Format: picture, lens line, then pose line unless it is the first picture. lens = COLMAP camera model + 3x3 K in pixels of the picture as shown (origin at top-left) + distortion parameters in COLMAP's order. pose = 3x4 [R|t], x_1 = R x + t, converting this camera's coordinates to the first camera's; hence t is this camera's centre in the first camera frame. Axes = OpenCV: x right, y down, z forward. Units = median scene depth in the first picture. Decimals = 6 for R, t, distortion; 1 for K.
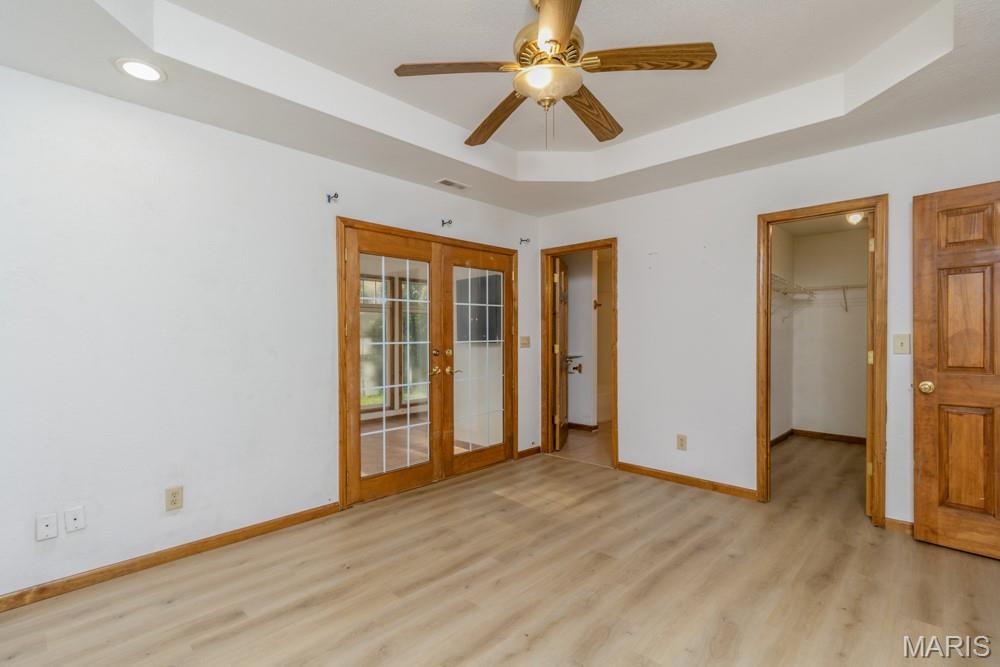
lens RADIAL K [[470.1, 0, 499.0], [0, 470.1, 335.9], [0, 0, 1]] dist [0.004948, -0.001066]
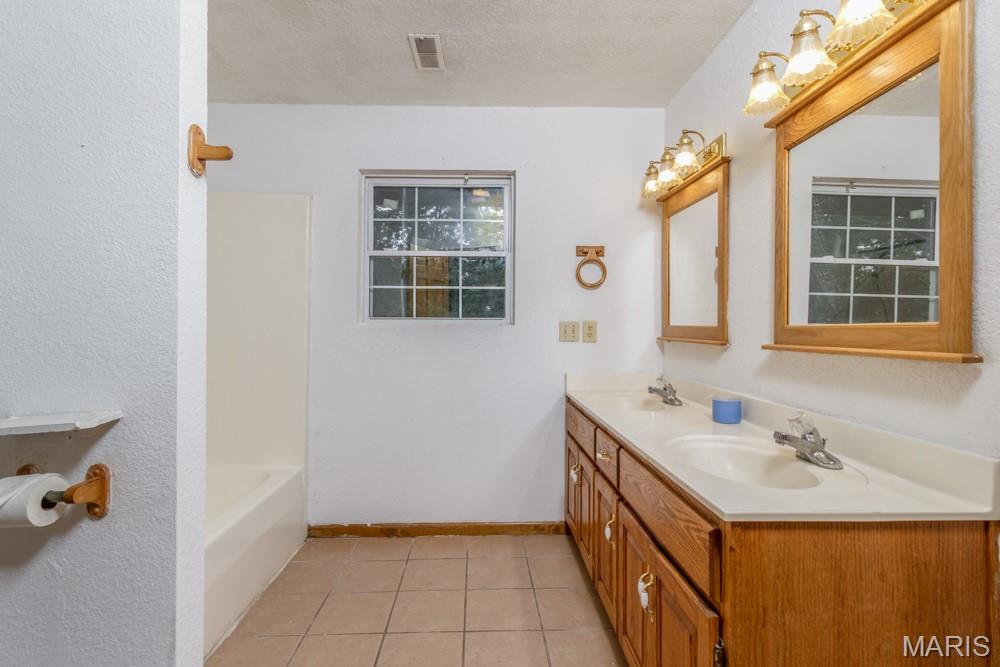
lens RADIAL K [[470.1, 0, 499.1], [0, 470.1, 332.0], [0, 0, 1]] dist [0.004948, -0.001066]
pose [[0.700651, -0.007279, 0.713467, 0.150076], [0.000232, 0.999950, 0.009974, 0.010490], [-0.713504, -0.006823, 0.700618, 0.763689]]
